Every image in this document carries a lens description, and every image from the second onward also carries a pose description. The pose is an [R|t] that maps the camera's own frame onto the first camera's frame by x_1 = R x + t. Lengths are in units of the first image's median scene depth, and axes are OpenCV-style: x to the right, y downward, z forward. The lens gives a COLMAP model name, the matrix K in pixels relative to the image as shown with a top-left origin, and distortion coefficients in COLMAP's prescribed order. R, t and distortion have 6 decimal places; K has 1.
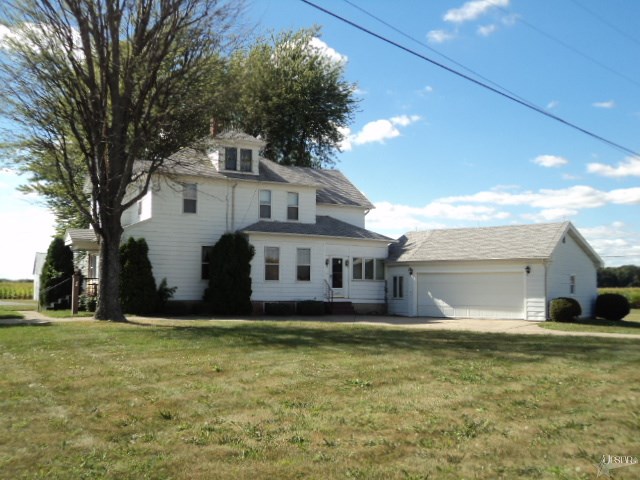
lens RADIAL K [[711.4, 0, 320.0], [0, 711.4, 240.0], [0, 0, 1]] dist [-0.065686, -0.022715]
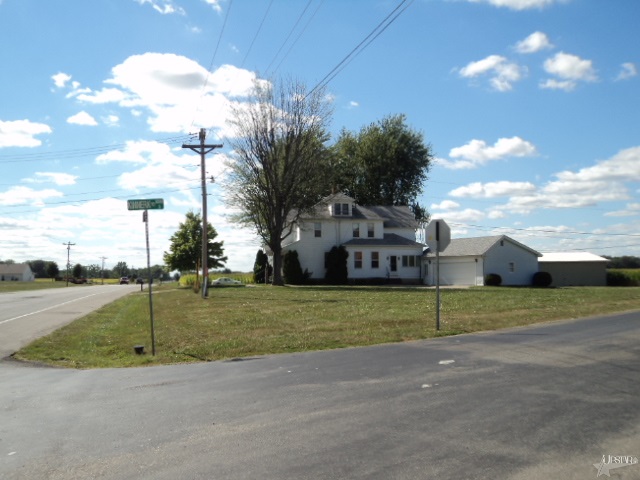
lens RADIAL K [[711.4, 0, 320.0], [0, 711.4, 240.0], [0, 0, 1]] dist [-0.065686, -0.022715]
pose [[0.950596, -0.031771, -0.308801, 0.443760], [0.038846, 0.999104, 0.016788, -0.059824], [0.307991, -0.027955, 0.950978, -0.940023]]
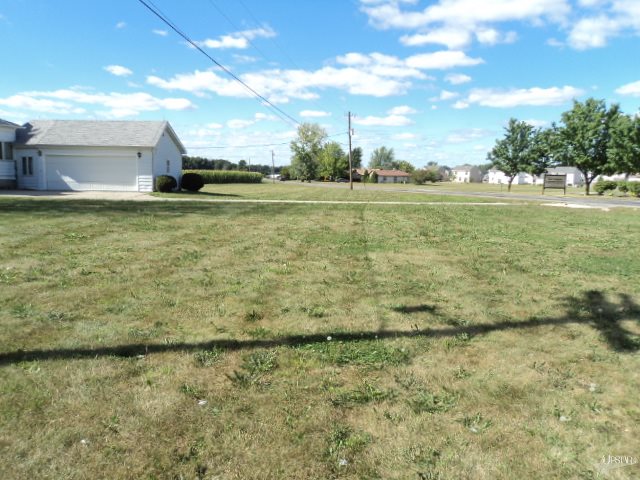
lens RADIAL K [[527.1, 0, 320.0], [0, 527.1, 240.0], [0, 0, 1]] dist [-0.007909, 0.002848]
pose [[0.763157, -0.073406, 0.642030, -0.096844], [-0.054712, 0.982620, 0.177381, 0.003903], [-0.643893, -0.170496, 0.745877, -0.013495]]
